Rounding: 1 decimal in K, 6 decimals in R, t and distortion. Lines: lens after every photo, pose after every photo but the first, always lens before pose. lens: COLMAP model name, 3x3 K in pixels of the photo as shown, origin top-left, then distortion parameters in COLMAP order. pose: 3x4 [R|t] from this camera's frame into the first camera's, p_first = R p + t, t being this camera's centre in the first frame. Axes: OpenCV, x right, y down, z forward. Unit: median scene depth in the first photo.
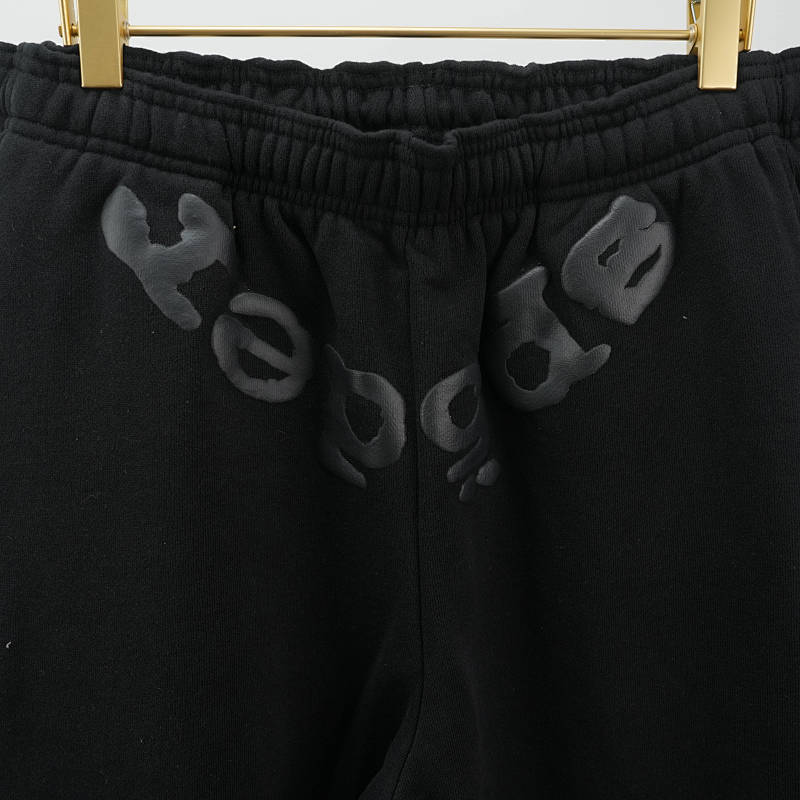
lens RADIAL K [[865.8, 0, 400.0], [0, 865.8, 400.0], [0, 0, 1]] dist [-0.016153, 0.027391]
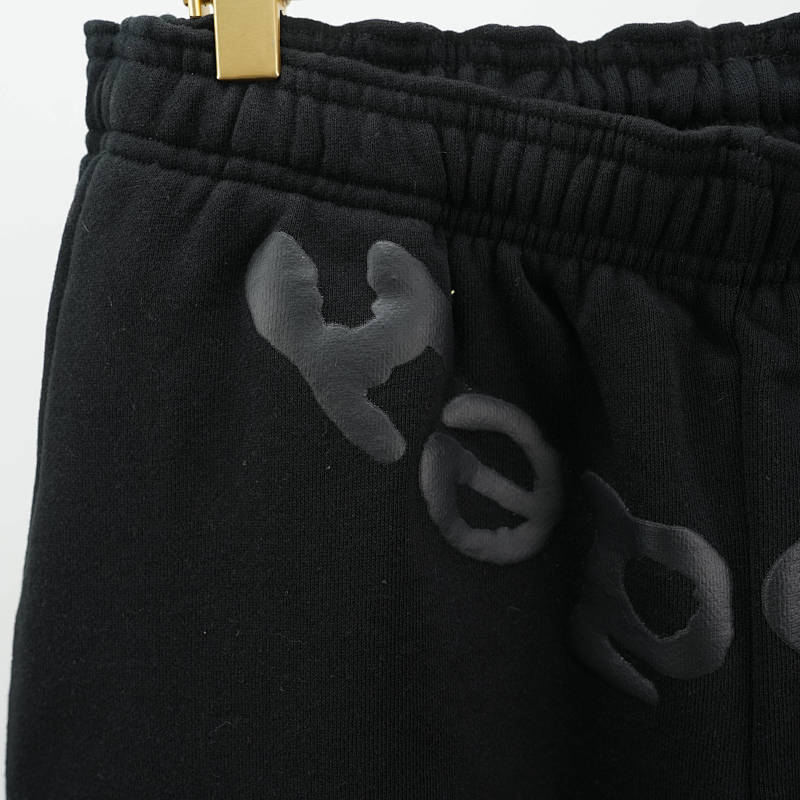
lens RADIAL K [[865.8, 0, 400.0], [0, 865.8, 400.0], [0, 0, 1]] dist [-0.016153, 0.027391]
pose [[0.994764, -0.009184, -0.101788, -0.165230], [0.004593, 0.998965, -0.045247, -0.093604], [0.102098, 0.044542, 0.993777, 0.377371]]
